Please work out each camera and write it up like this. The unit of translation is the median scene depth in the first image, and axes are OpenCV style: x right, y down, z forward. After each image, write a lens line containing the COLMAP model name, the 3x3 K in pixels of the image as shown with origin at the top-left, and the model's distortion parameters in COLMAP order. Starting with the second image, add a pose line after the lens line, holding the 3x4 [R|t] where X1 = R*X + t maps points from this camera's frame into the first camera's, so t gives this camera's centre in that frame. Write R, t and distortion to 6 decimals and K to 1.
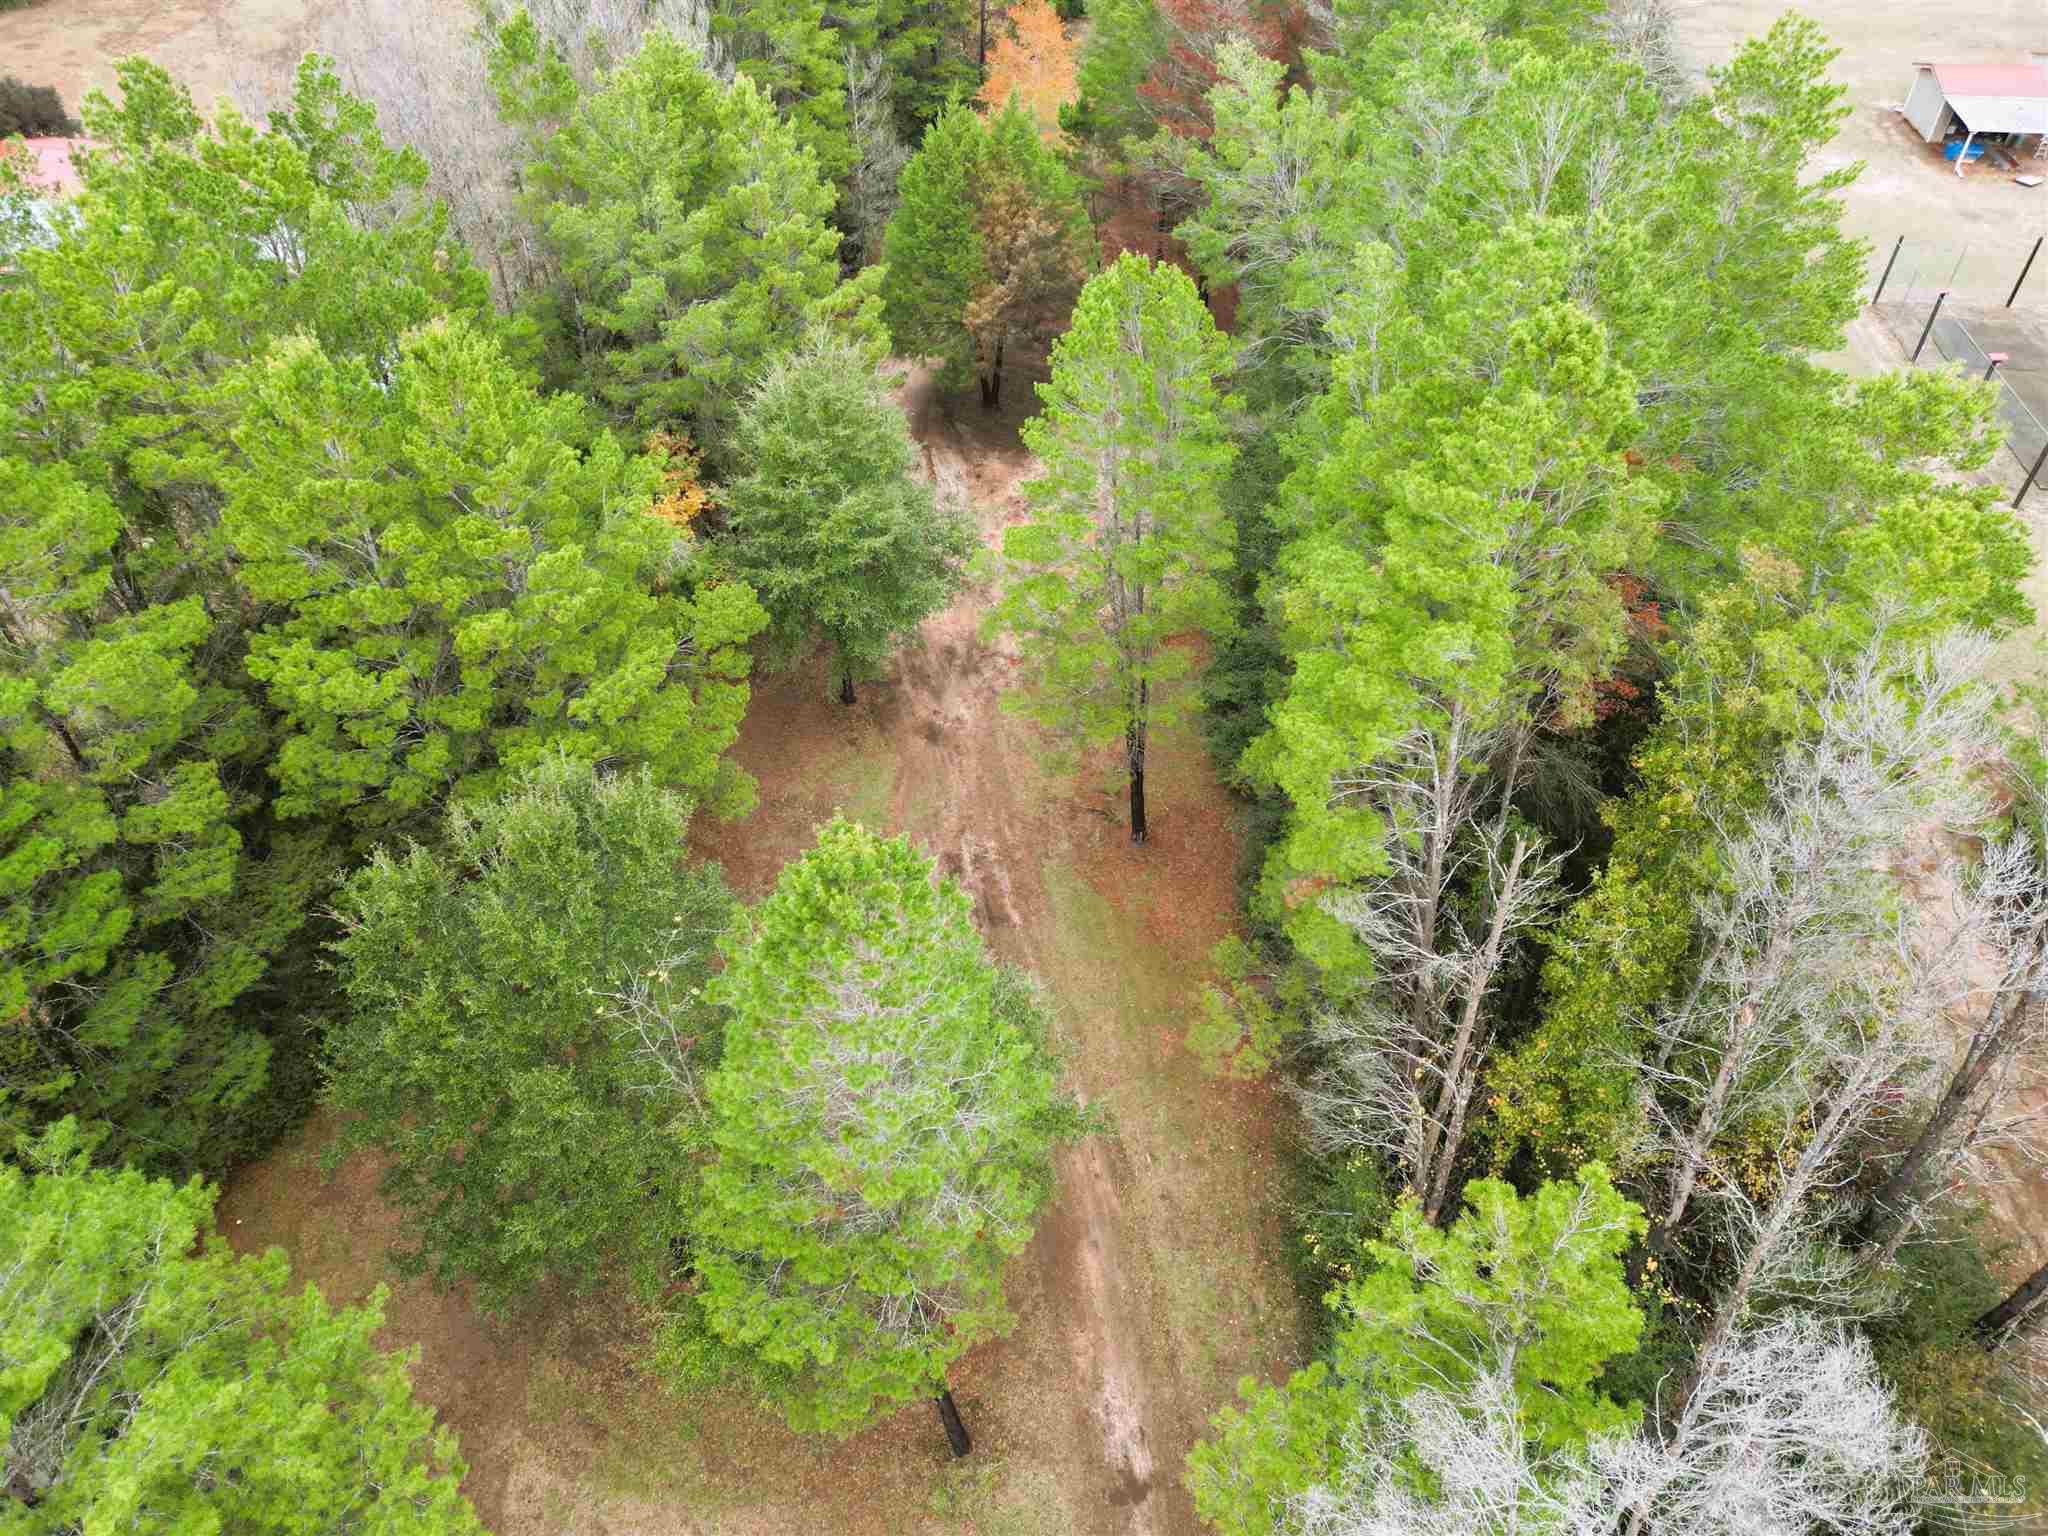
lens RADIAL K [[1428.6, 0, 1026.9], [0, 1428.6, 771.7], [0, 0, 1]] dist [0.070061, -0.057158]
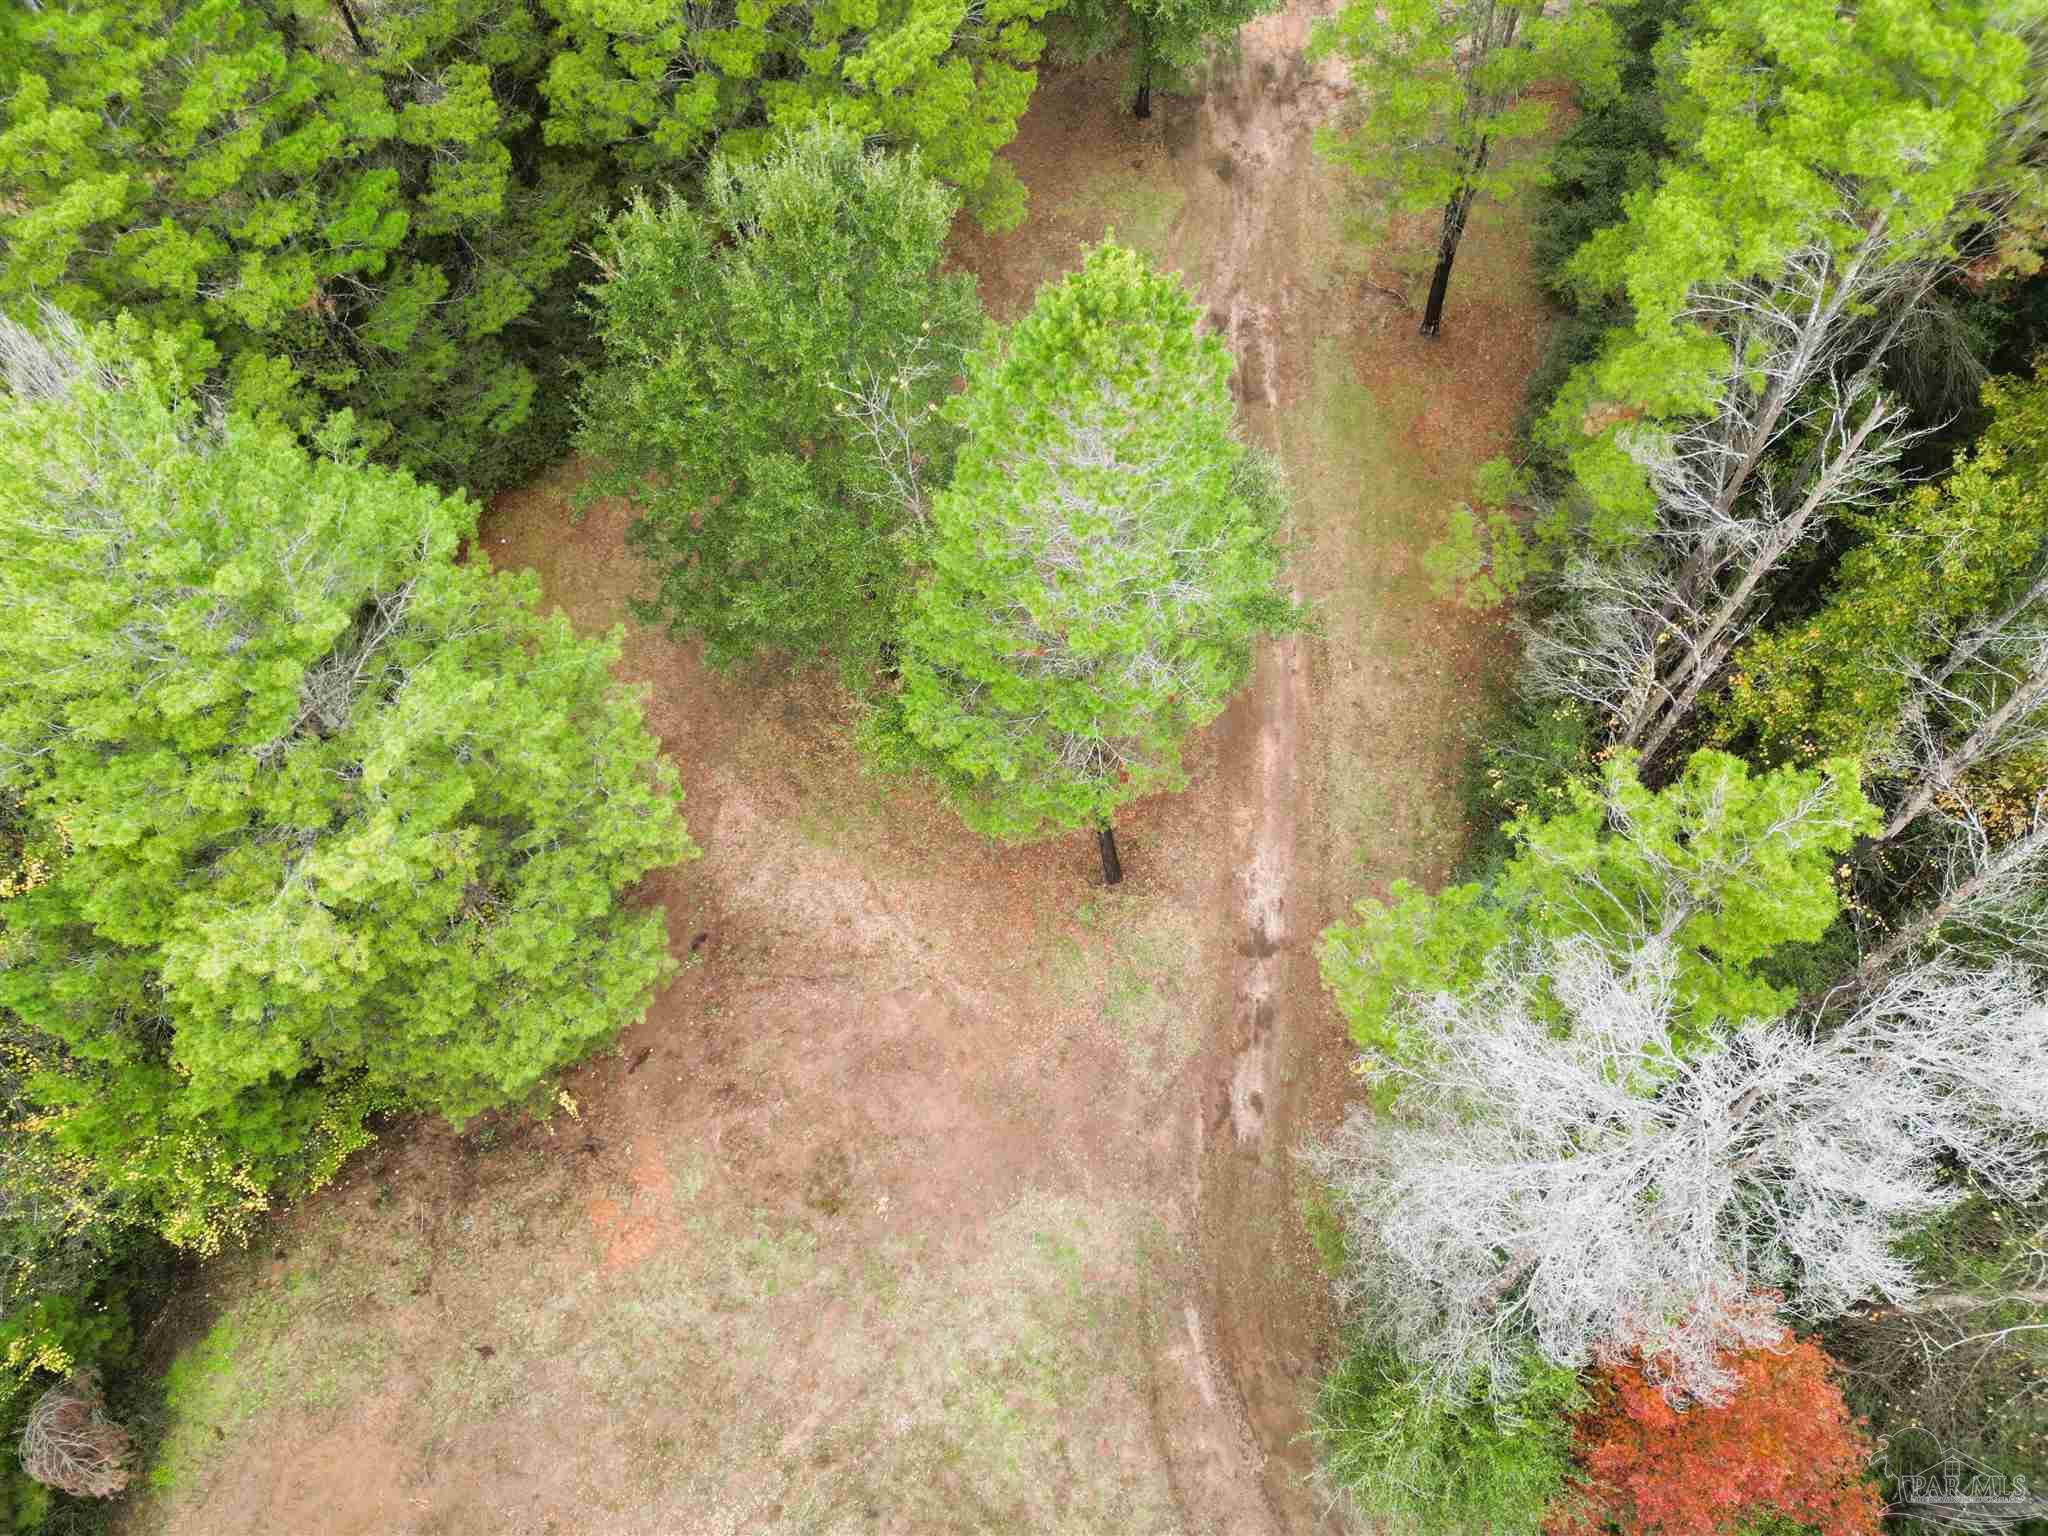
lens RADIAL K [[1428.6, 0, 1009.4], [0, 1428.6, 743.2], [0, 0, 1]] dist [0.070061, -0.057158]
pose [[0.967961, 0.215010, -0.129701, -0.004711], [-0.157496, 0.922156, 0.353303, 0.008435], [0.195568, -0.321557, 0.926474, 0.027127]]
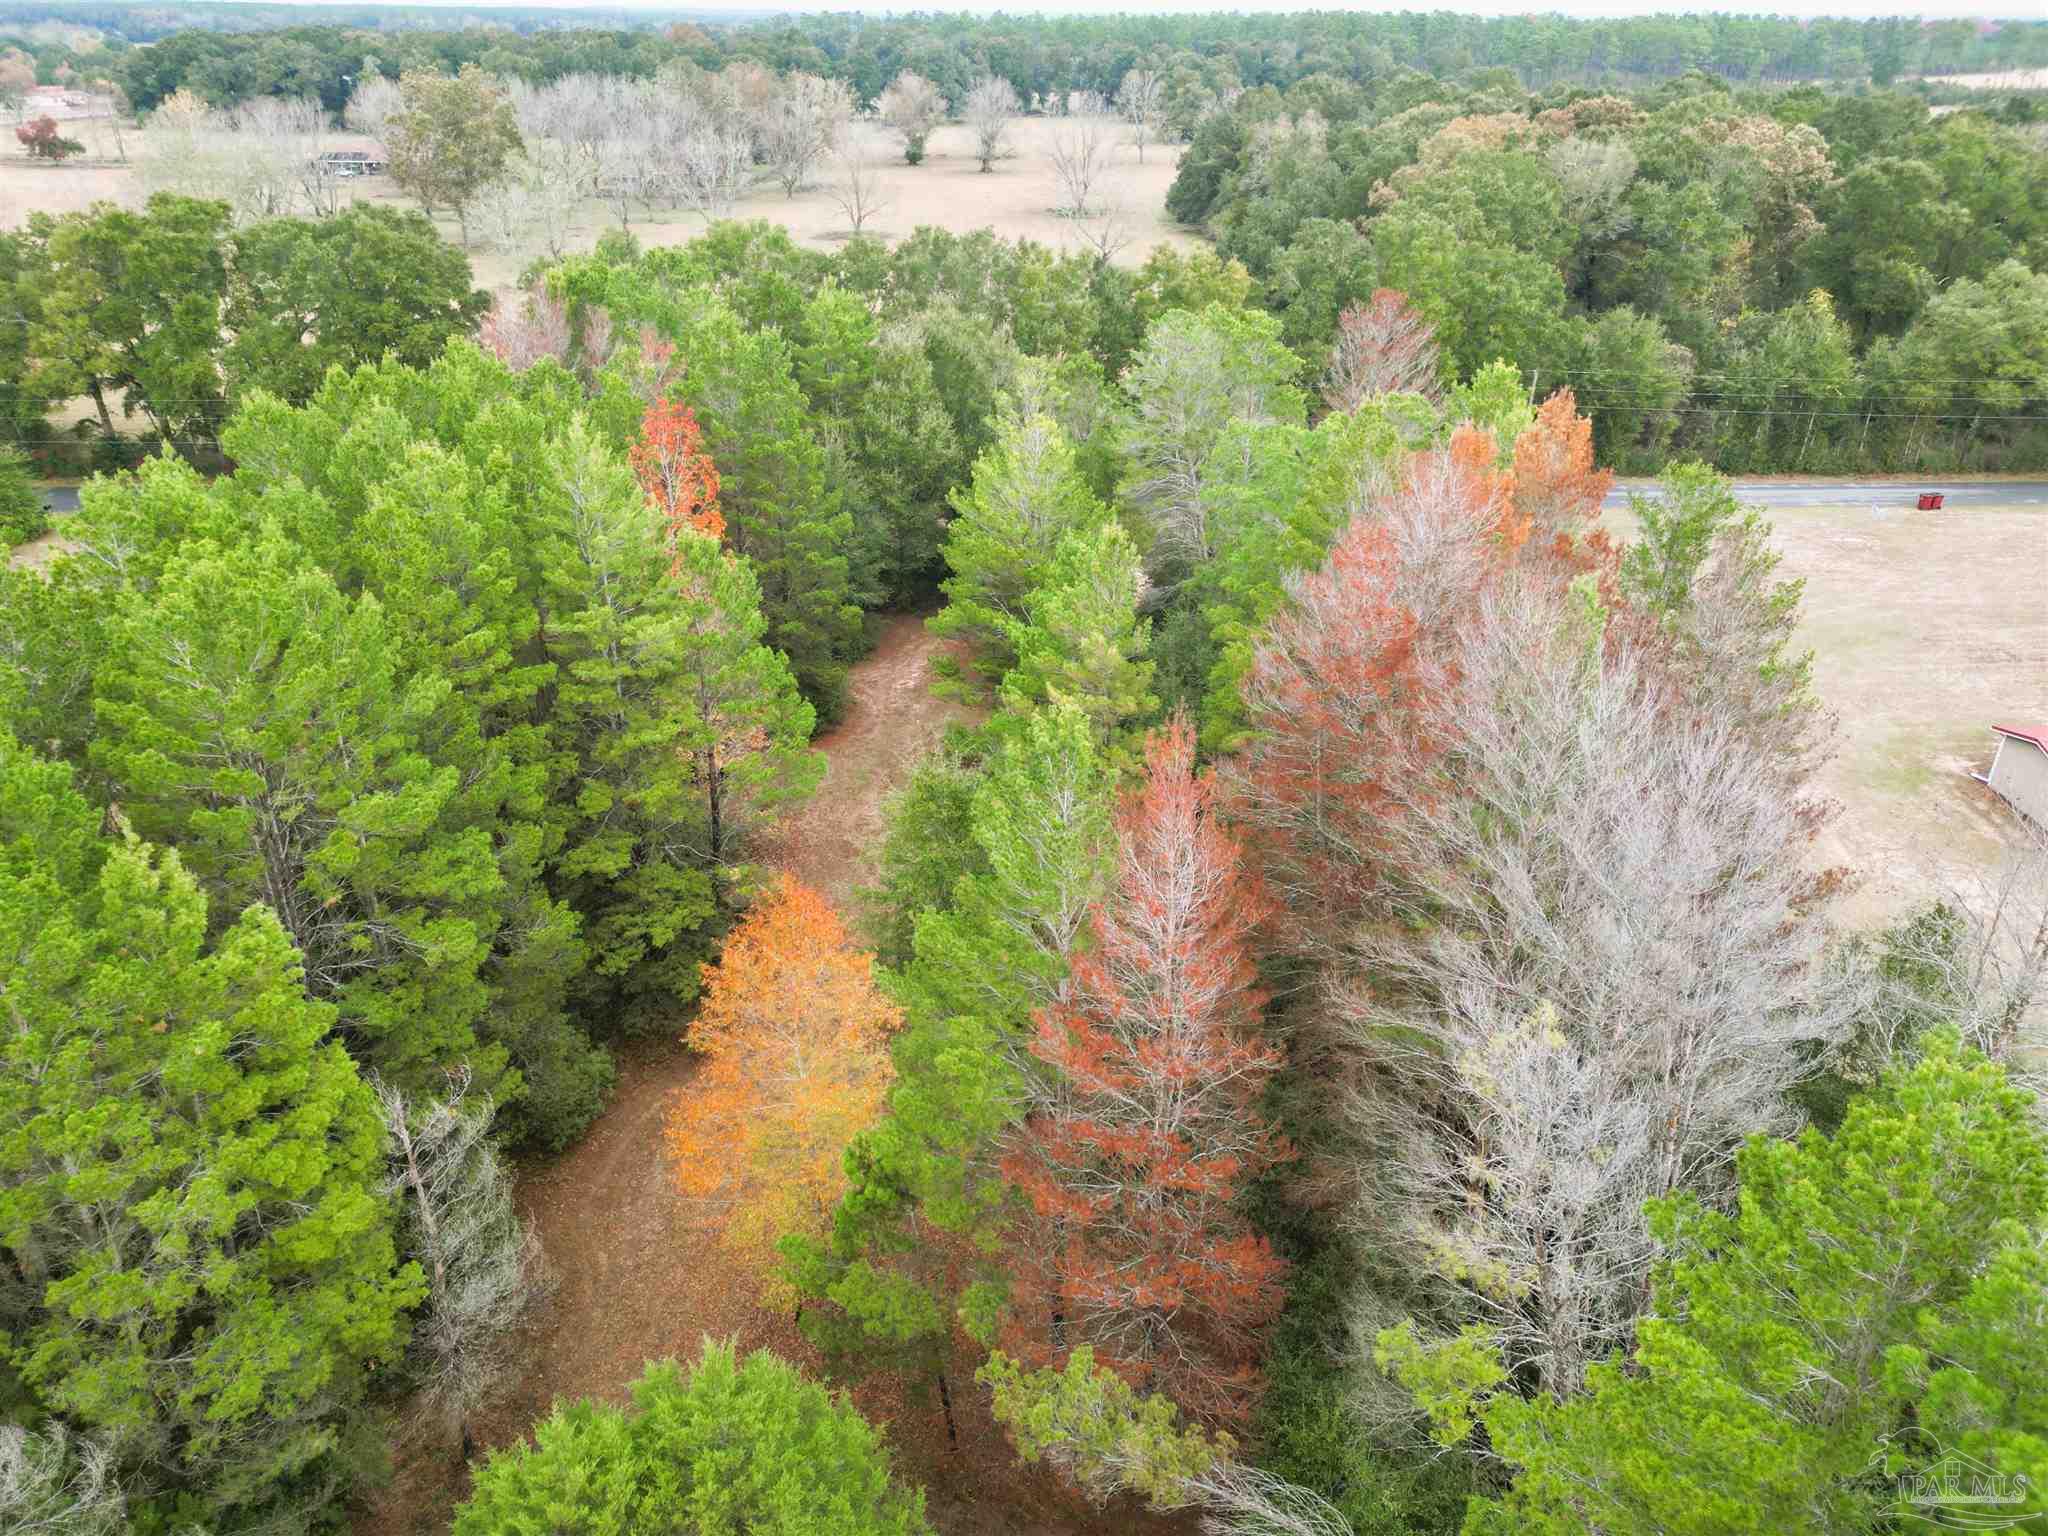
lens RADIAL K [[1428.6, 0, 1018.6], [0, 1428.6, 755.6], [0, 0, 1]] dist [0.070061, -0.057158]
pose [[0.989373, -0.065098, 0.130016, 0.068759], [0.096914, 0.961835, -0.255894, -1.130802], [-0.108396, 0.265775, 0.957922, 1.197172]]
